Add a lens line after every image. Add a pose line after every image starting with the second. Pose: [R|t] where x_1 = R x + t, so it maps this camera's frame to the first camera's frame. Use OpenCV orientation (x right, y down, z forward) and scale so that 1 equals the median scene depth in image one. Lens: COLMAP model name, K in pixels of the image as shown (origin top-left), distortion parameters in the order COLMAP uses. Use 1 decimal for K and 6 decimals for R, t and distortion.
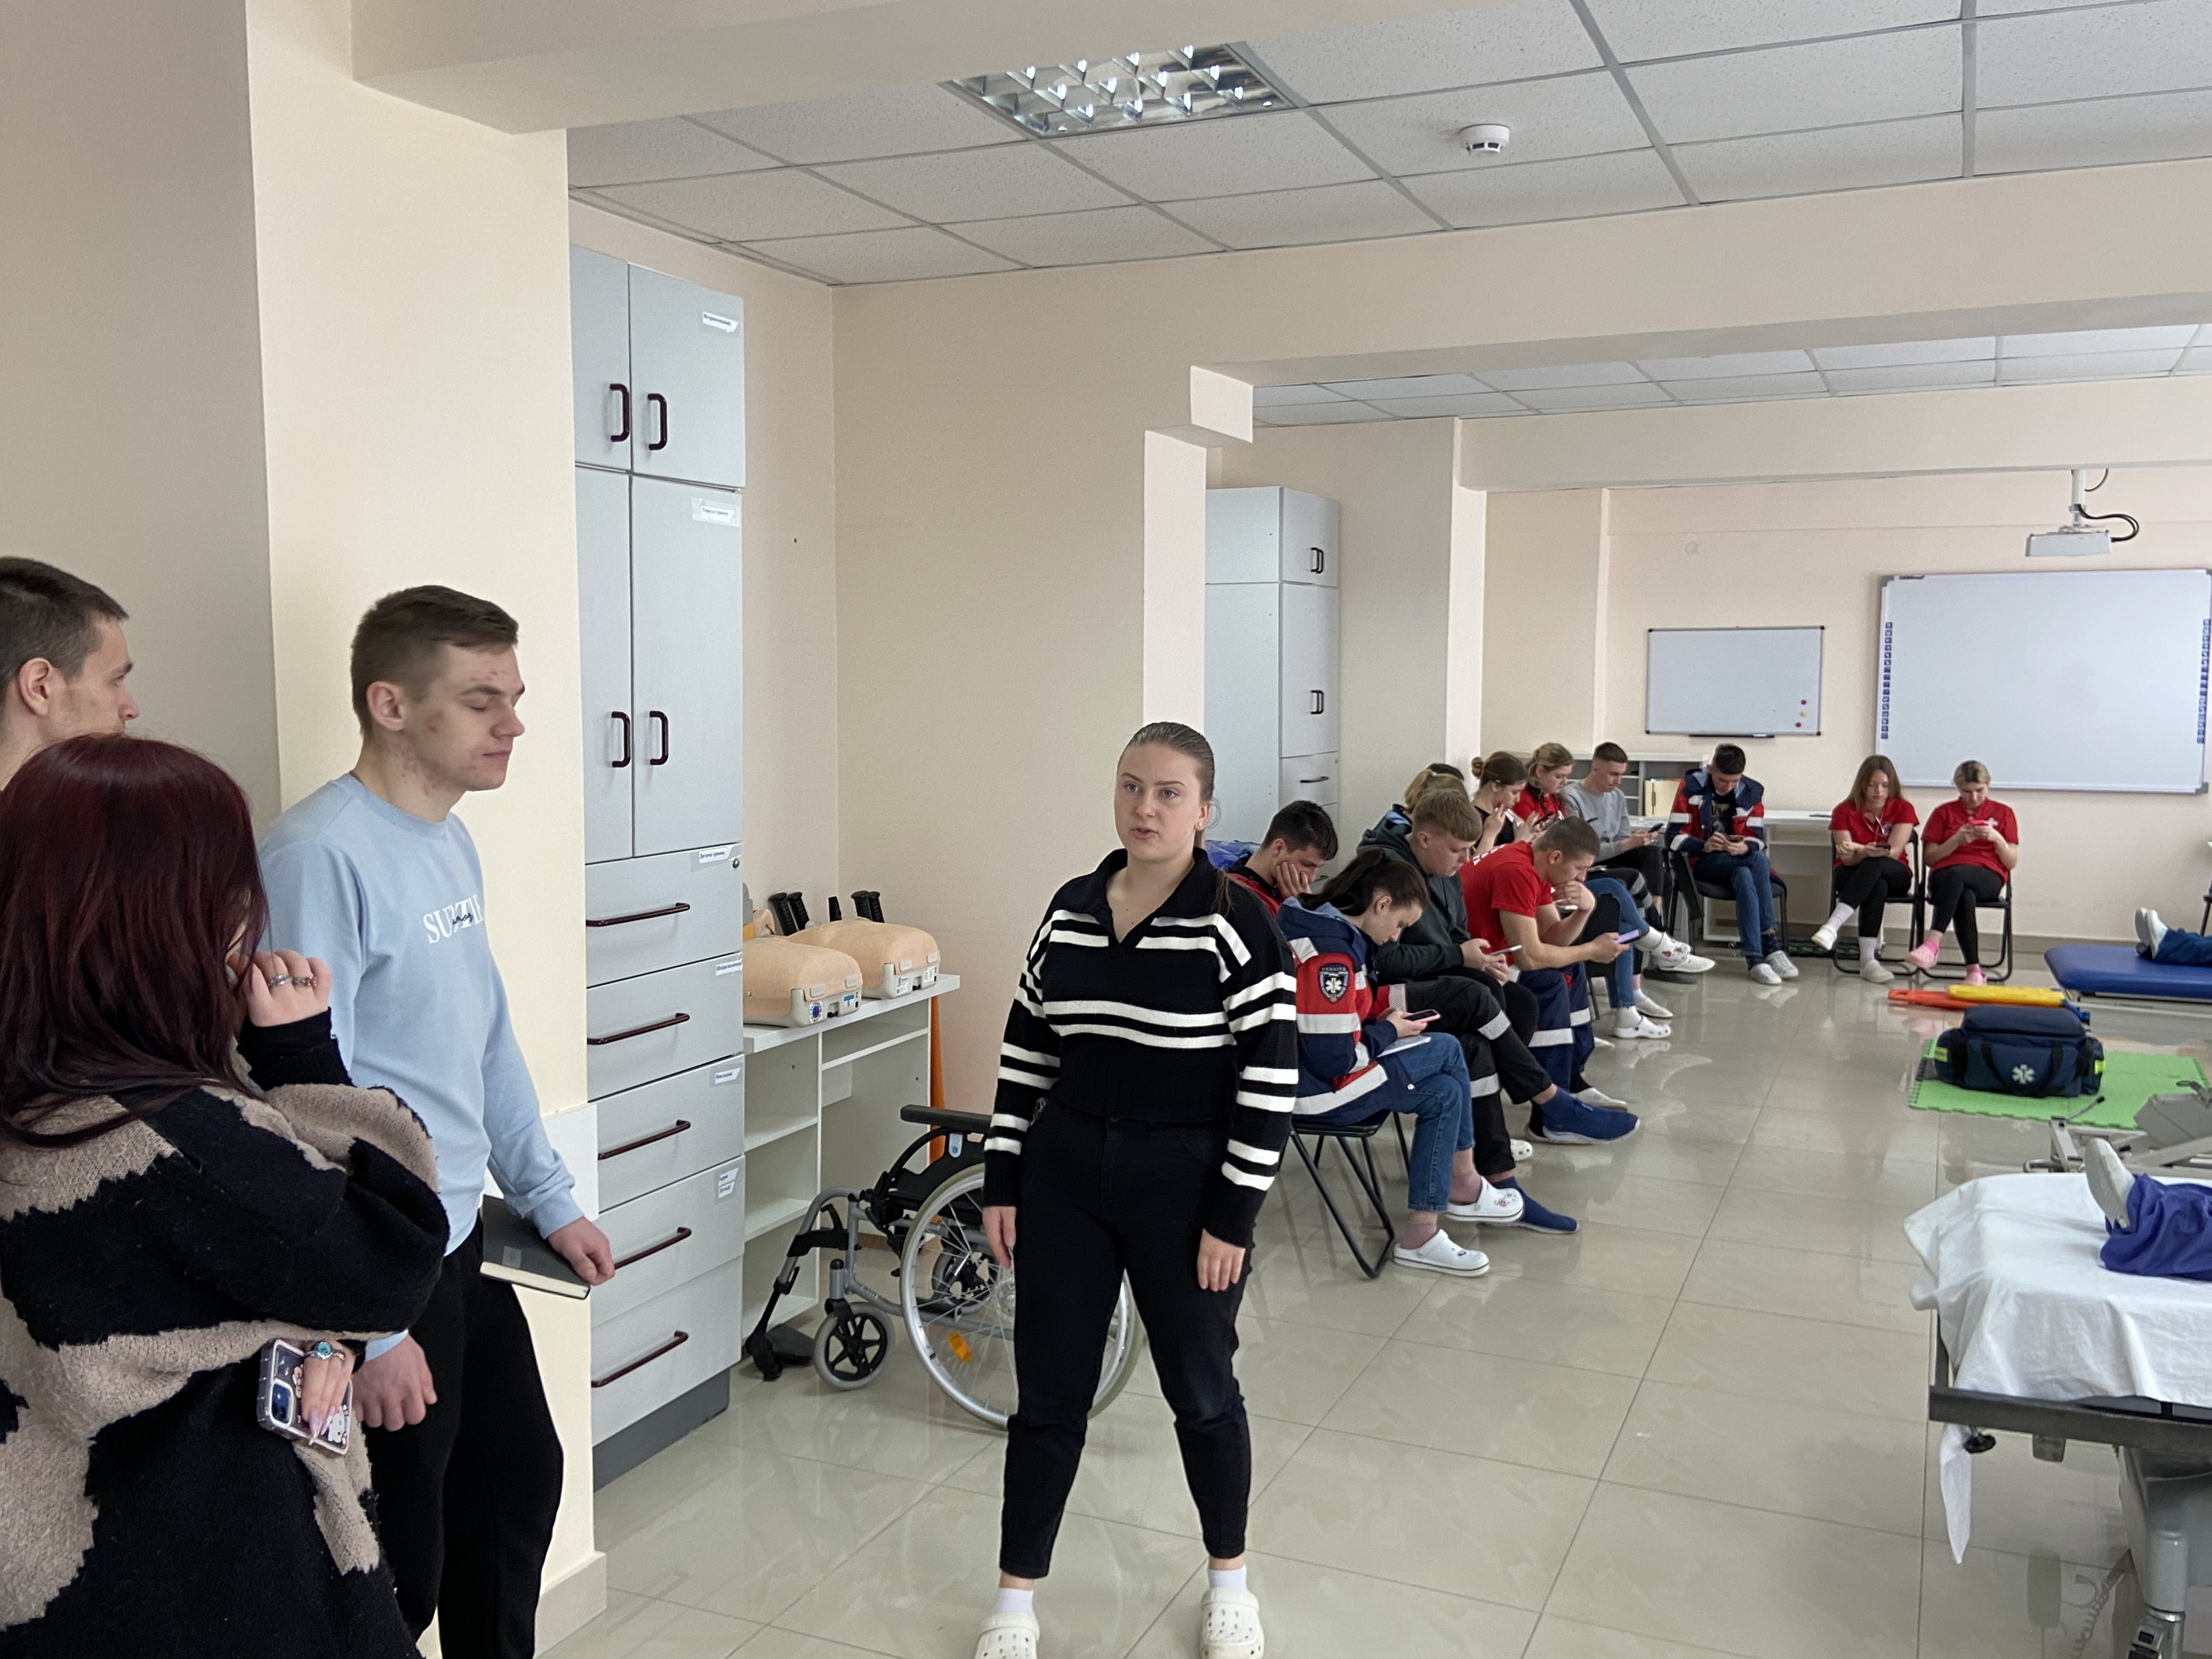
lens RADIAL K [[1914.9, 0, 1106.0], [0, 1914.9, 829.5], [0, 0, 1]] dist [0.120351, -0.139553]
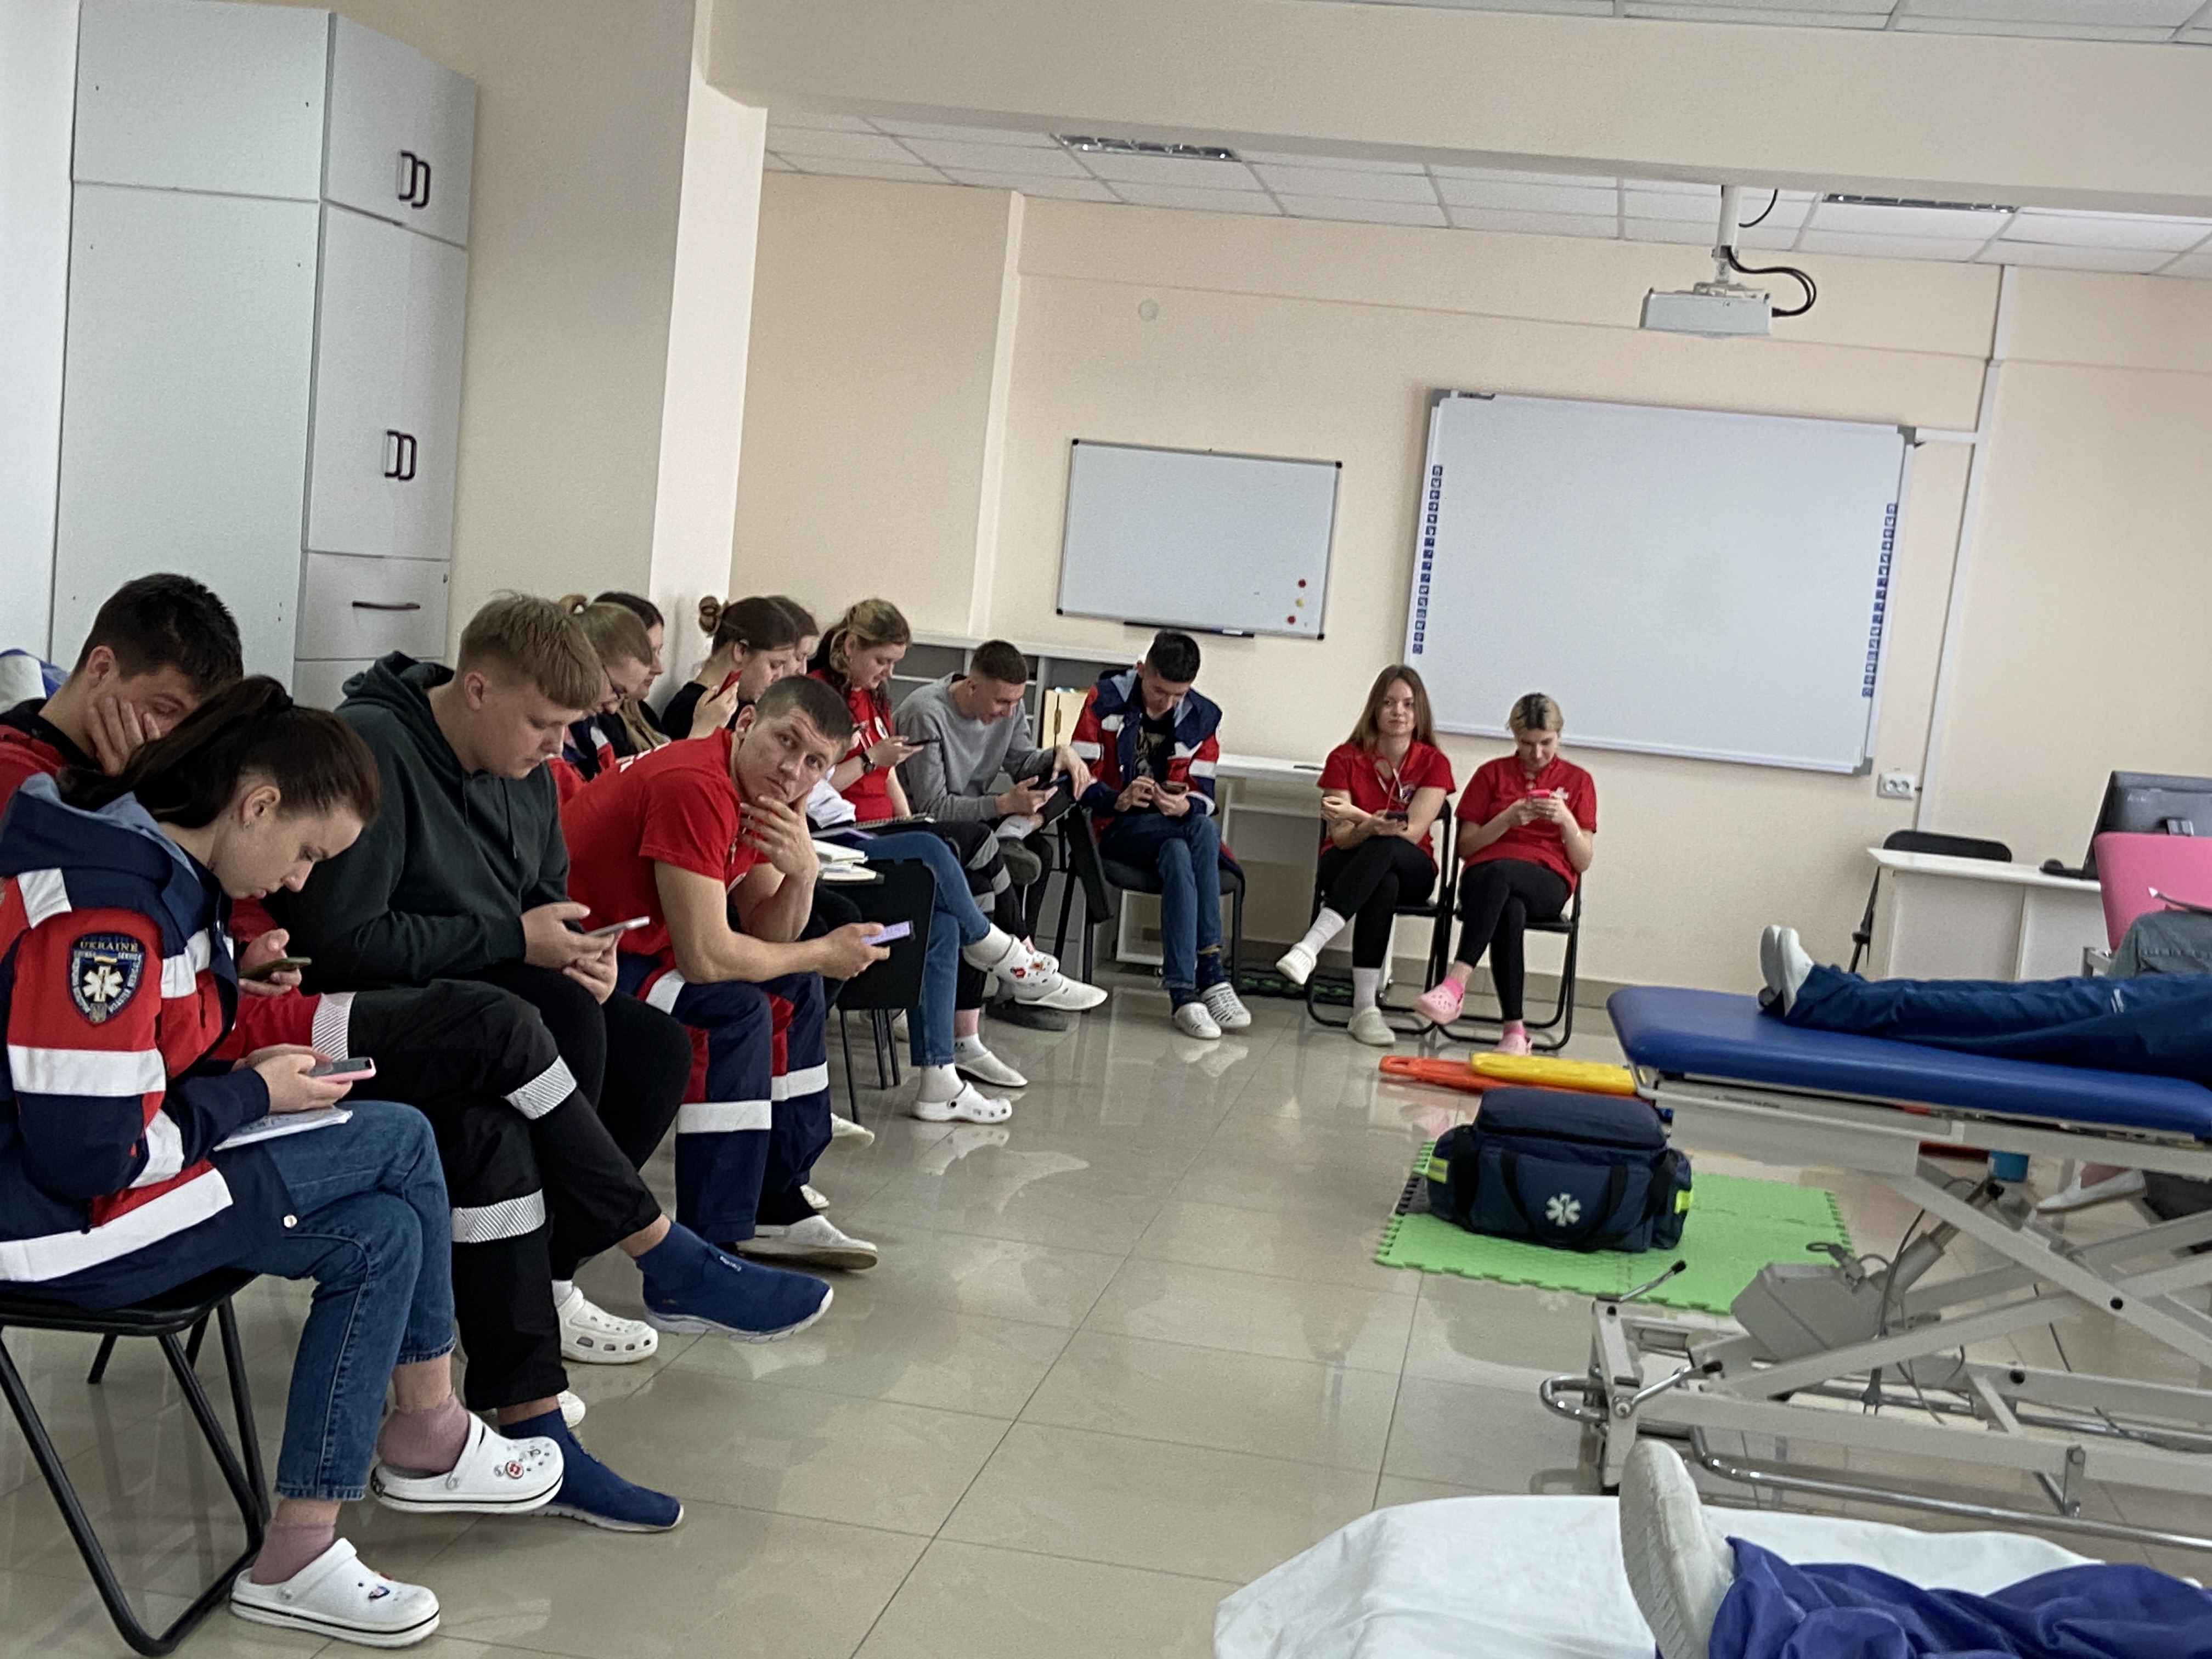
lens RADIAL K [[2825.3, 0, 1106.1], [0, 2825.3, 883.7], [0, 0, 1]] dist [0.097467, 0.021356]
pose [[0.964192, 0.064318, 0.257289, 0.102278], [-0.072694, 0.997085, 0.023165, 0.017164], [-0.255049, -0.041038, 0.966057, 0.199763]]
